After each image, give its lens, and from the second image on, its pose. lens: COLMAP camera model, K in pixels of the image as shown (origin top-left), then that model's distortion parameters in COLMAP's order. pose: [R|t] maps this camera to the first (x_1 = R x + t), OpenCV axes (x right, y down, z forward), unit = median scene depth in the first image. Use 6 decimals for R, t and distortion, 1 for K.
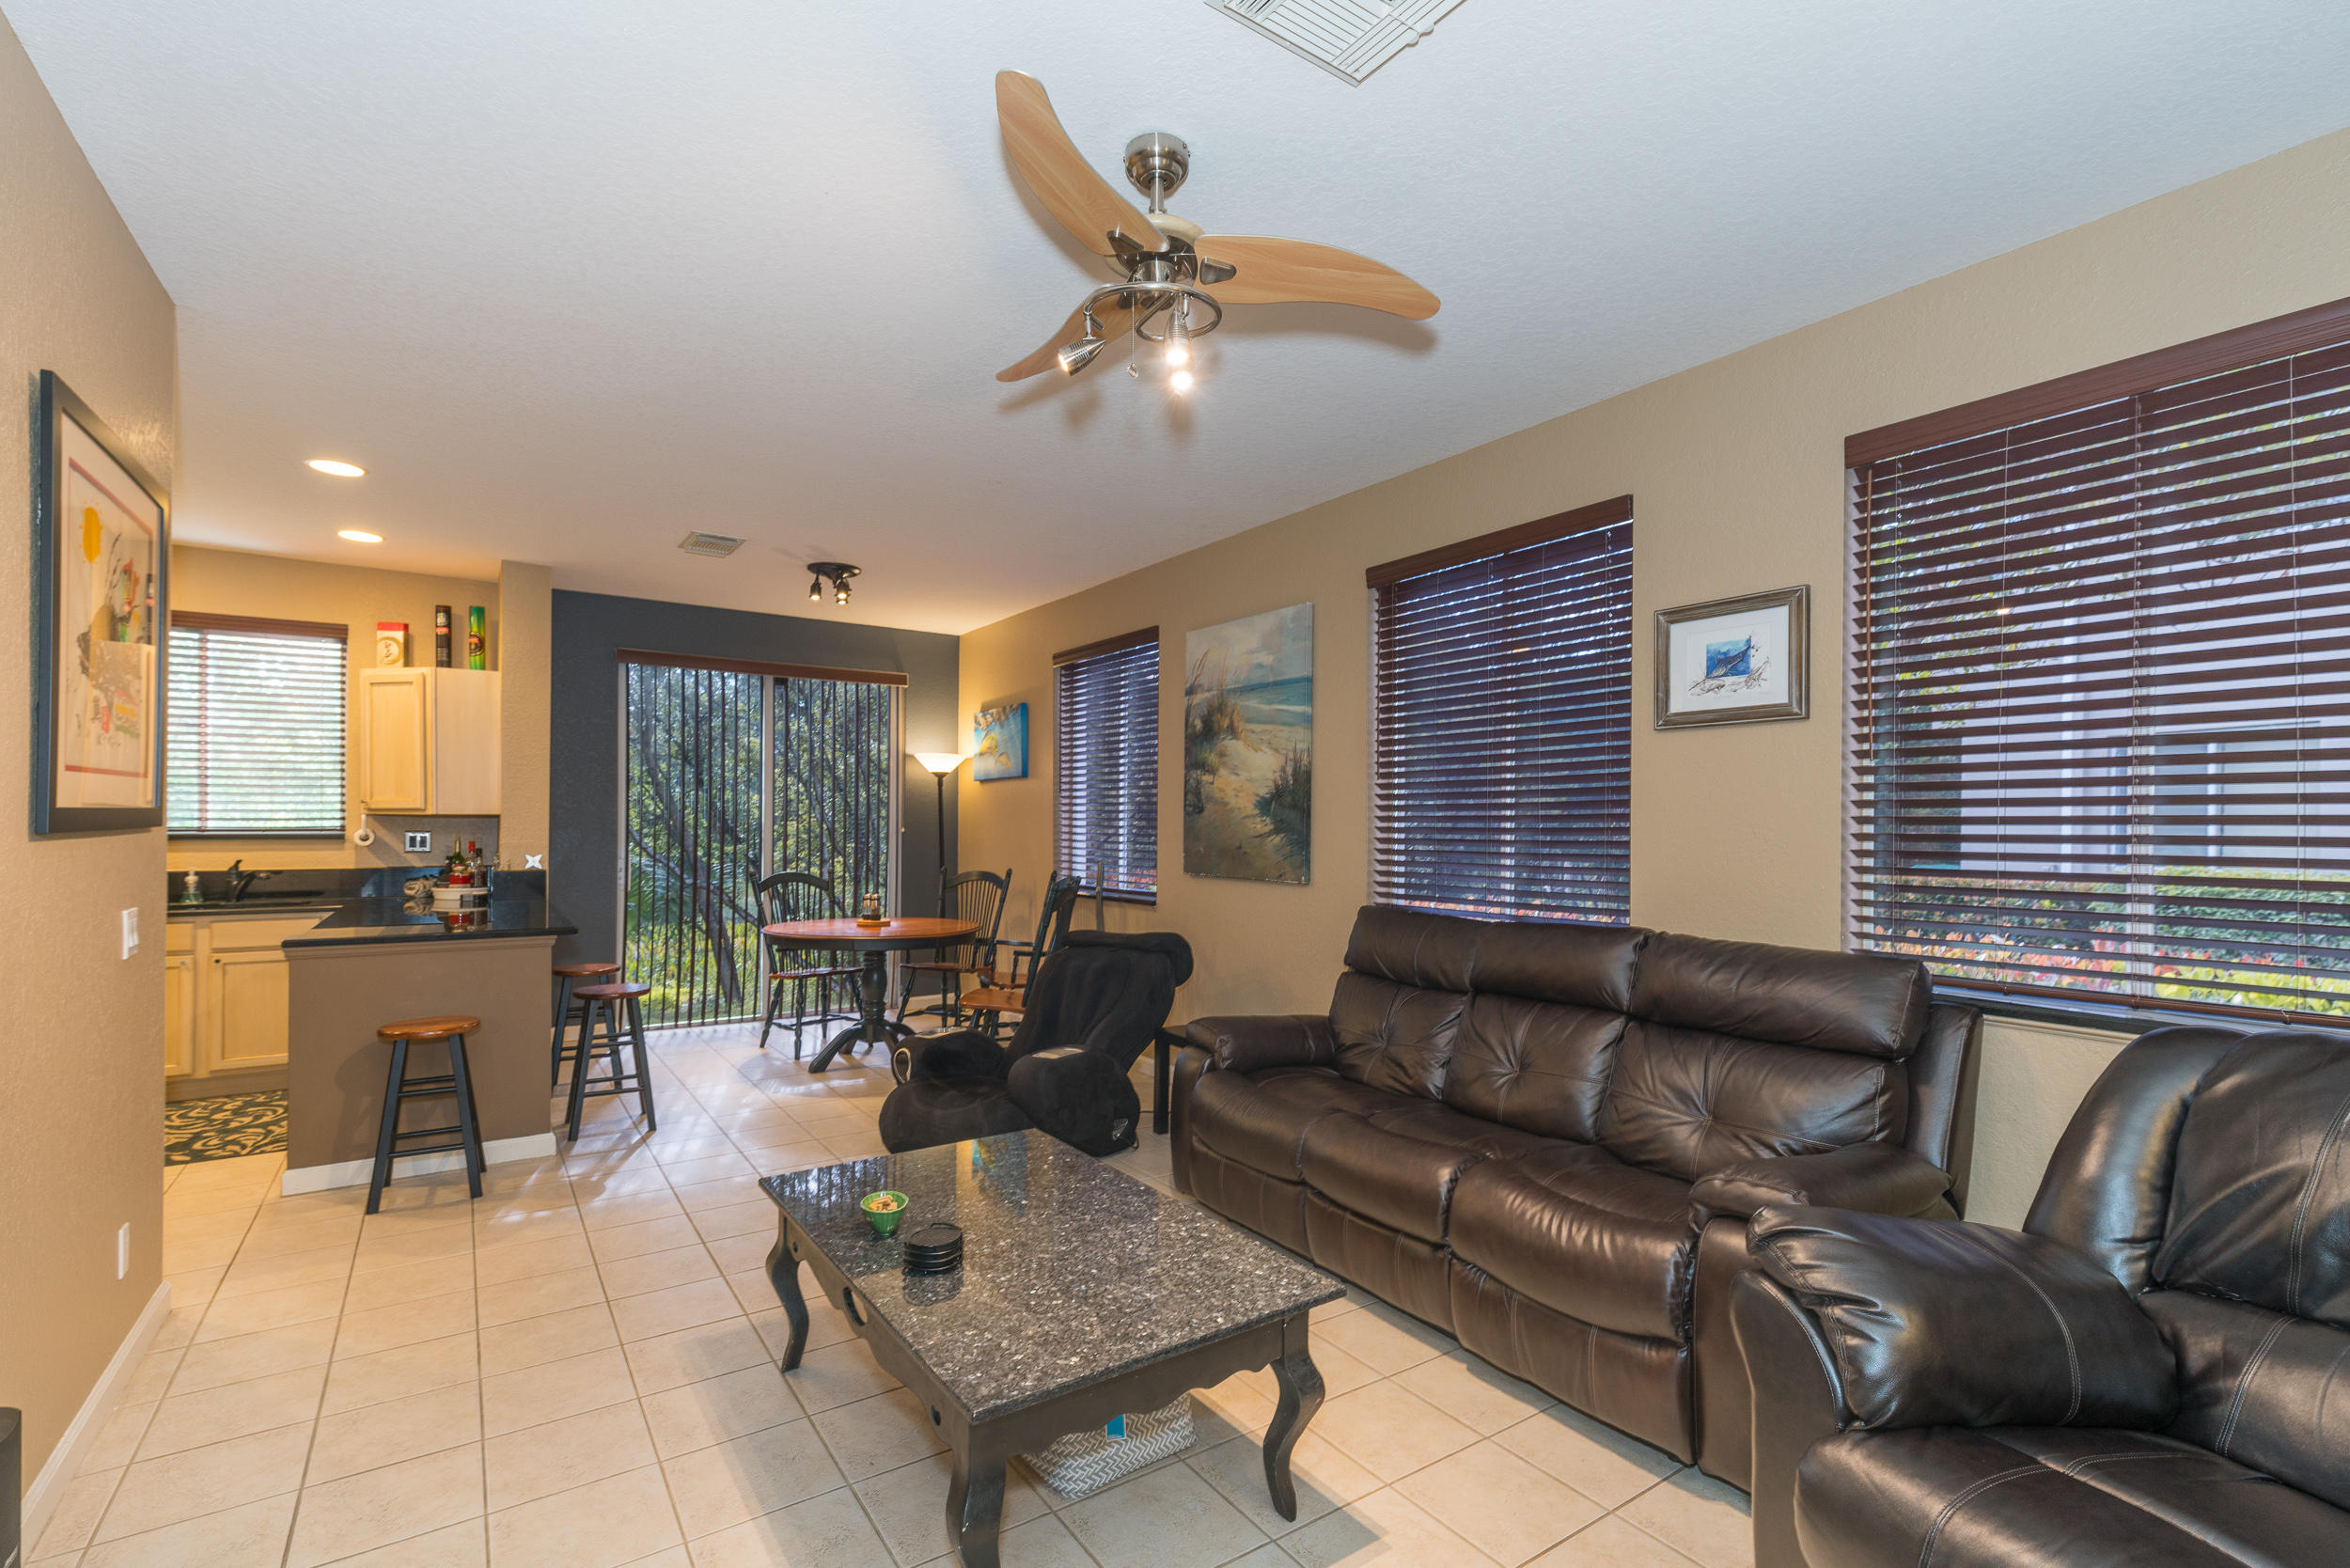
lens RADIAL K [[1072.5, 0, 1181.3], [0, 1072.5, 821.0], [0, 0, 1]] dist [0.006055, -0.002439]
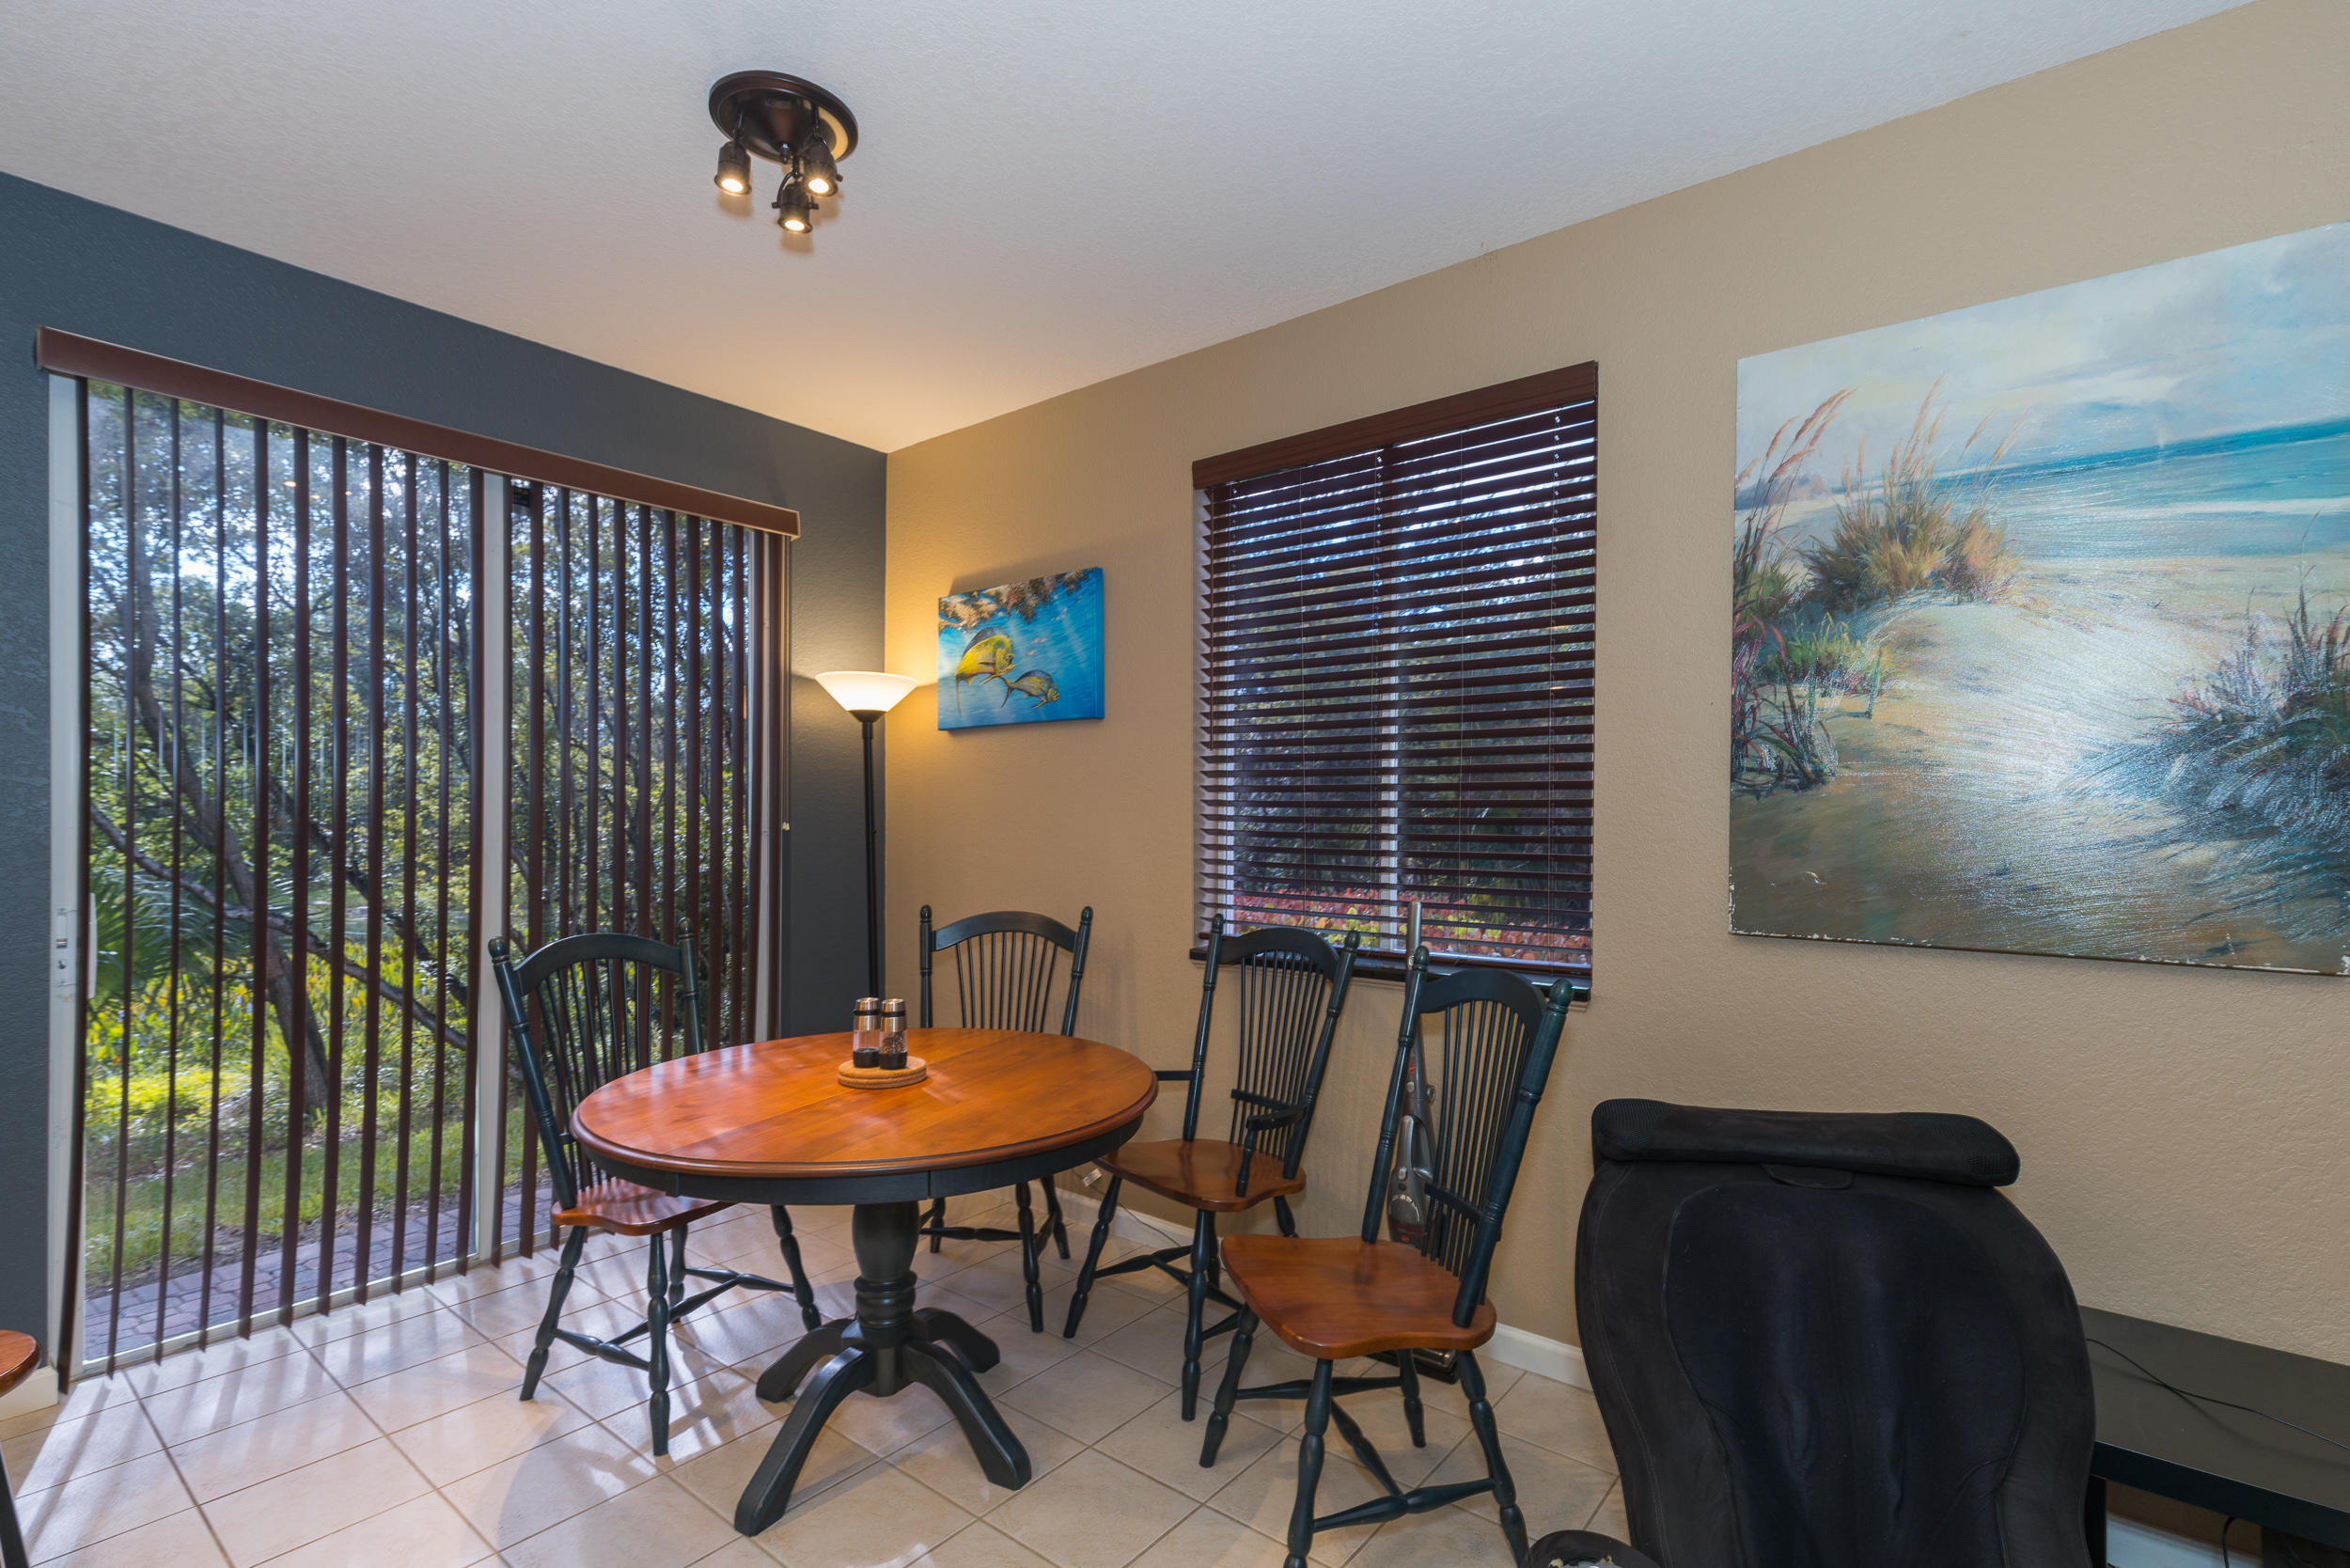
lens RADIAL K [[1072.5, 0, 1165.1], [0, 1072.5, 812.1], [0, 0, 1]] dist [0.006055, -0.002439]
pose [[0.955252, -0.002468, 0.295782, -0.331678], [0.001796, 0.999995, 0.002542, 0.000298], [-0.295787, -0.001897, 0.955252, 0.655503]]
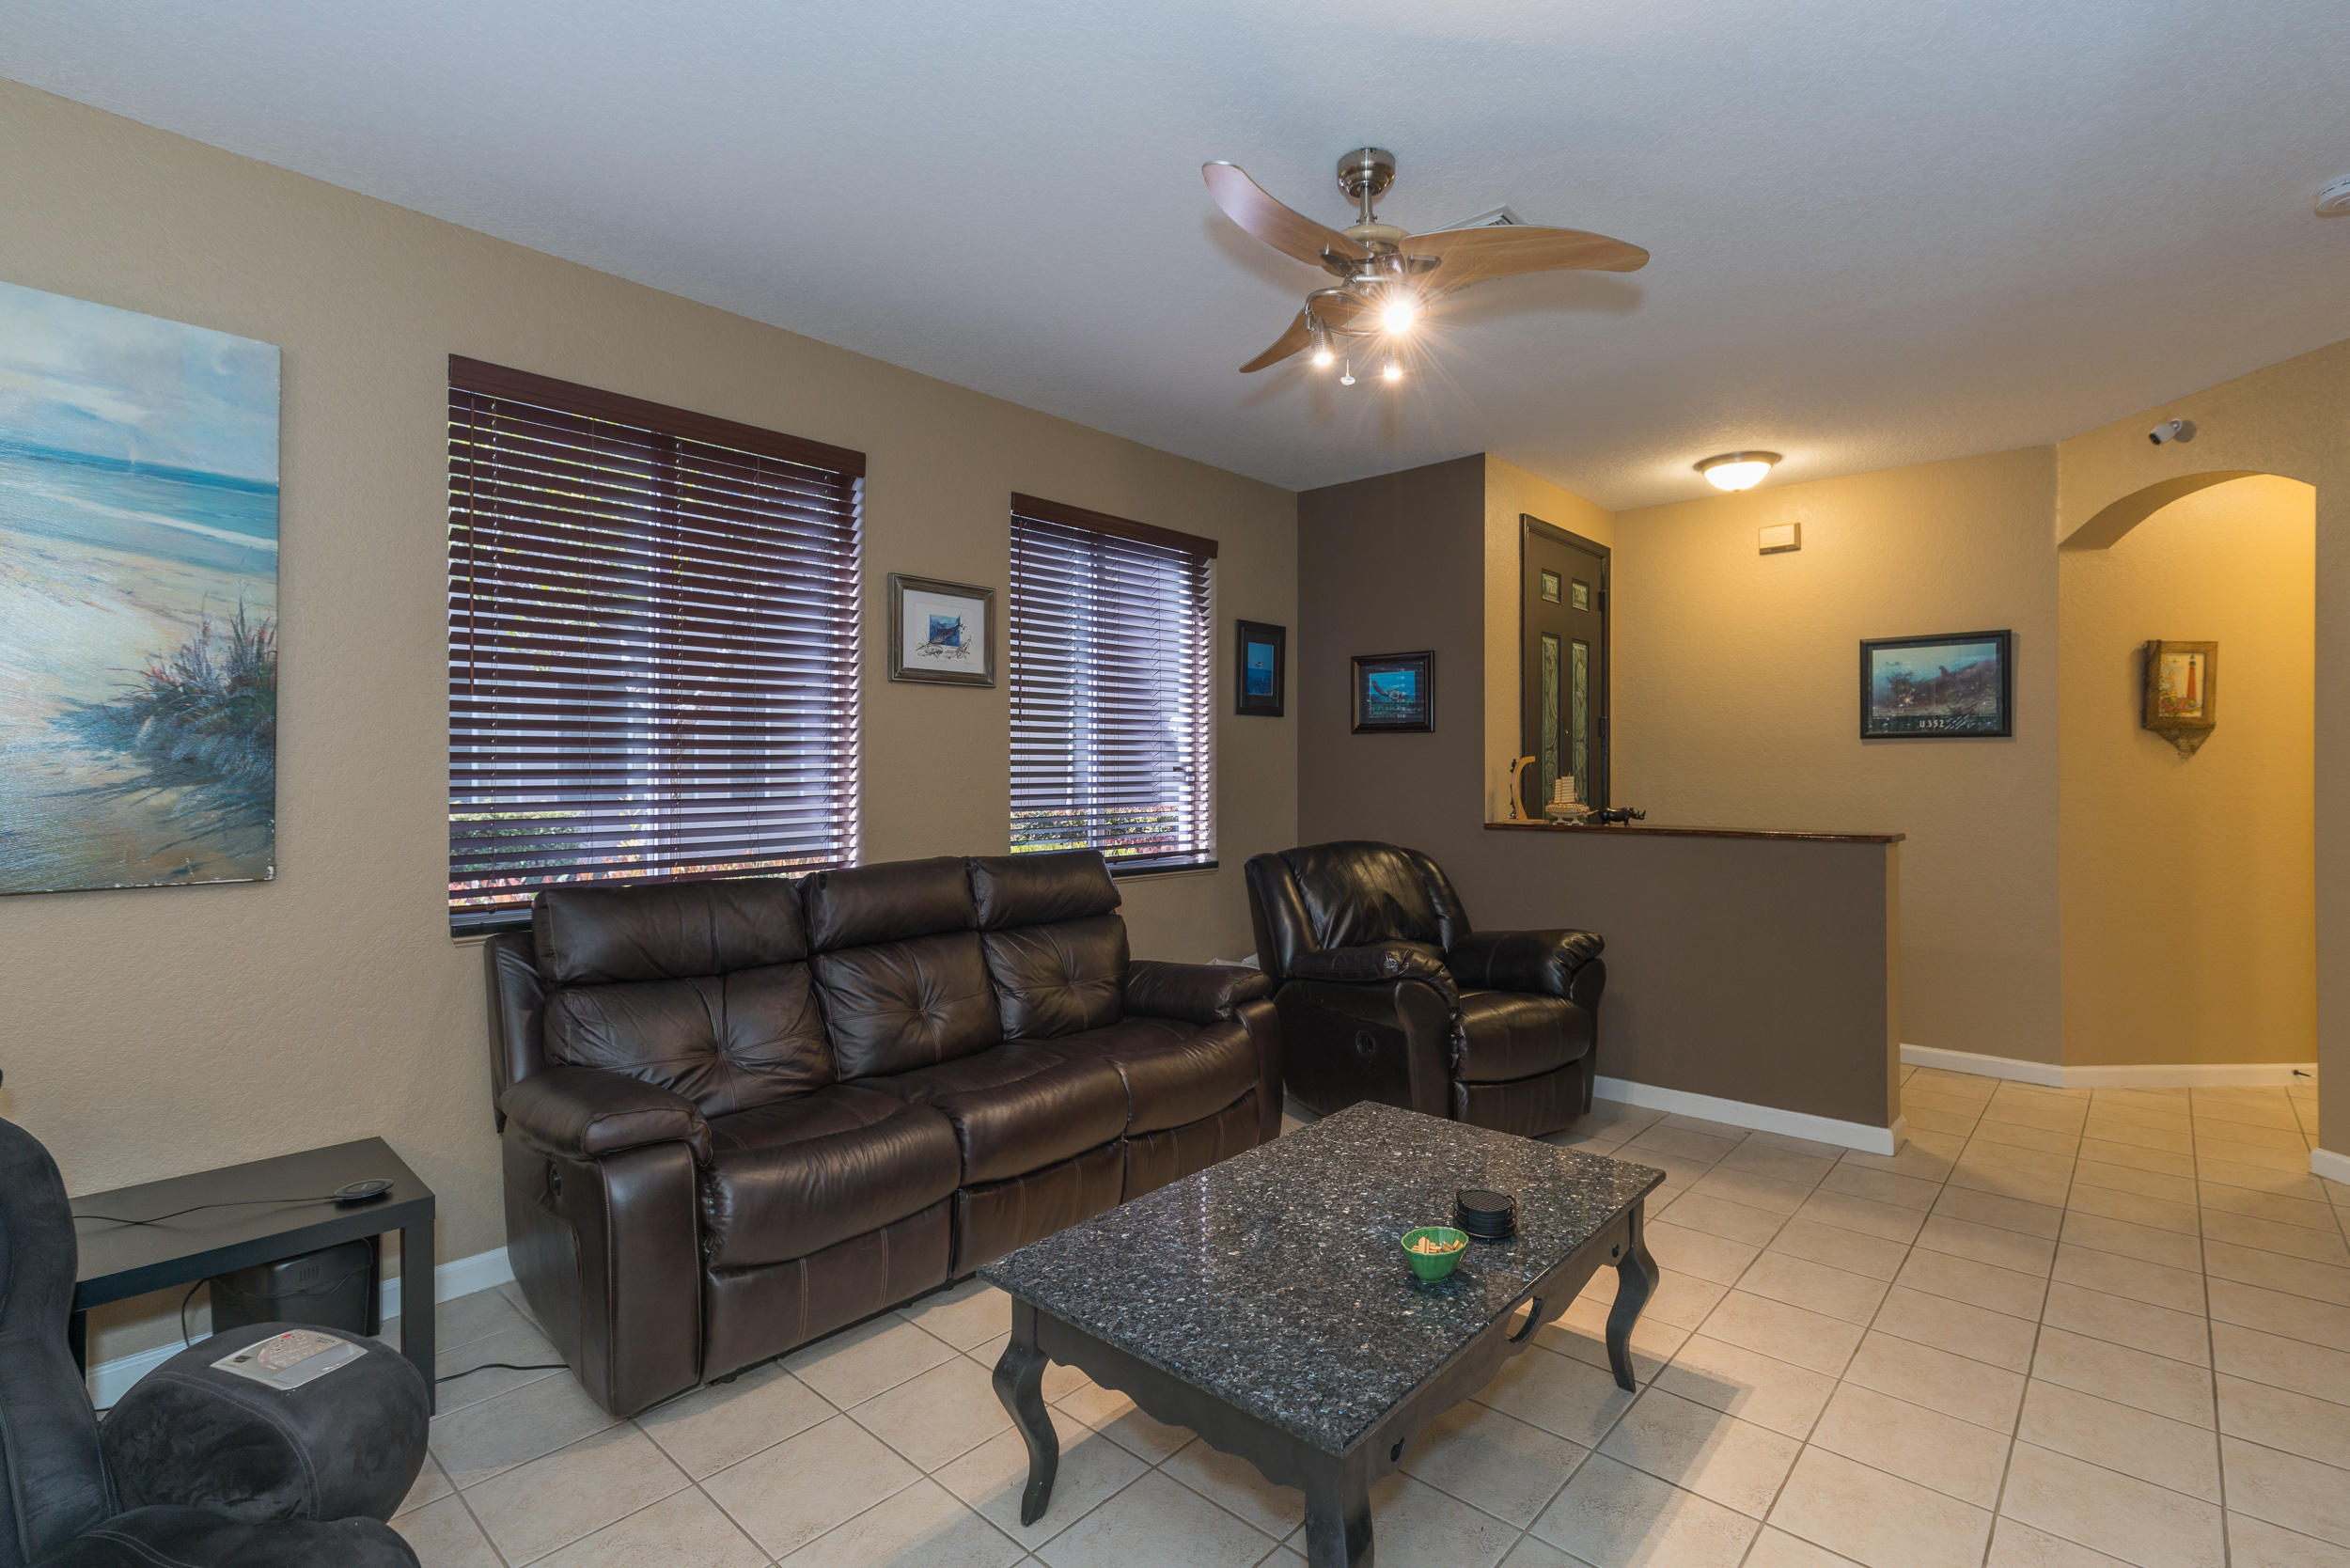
lens RADIAL K [[1072.5, 0, 1213.1], [0, 1072.5, 771.8], [0, 0, 1]] dist [0.006055, -0.002439]
pose [[-0.256557, -0.006316, 0.966509, -0.436281], [-0.003855, 0.999977, 0.005512, 0.001064], [-0.966521, -0.002312, -0.256575, 0.592629]]
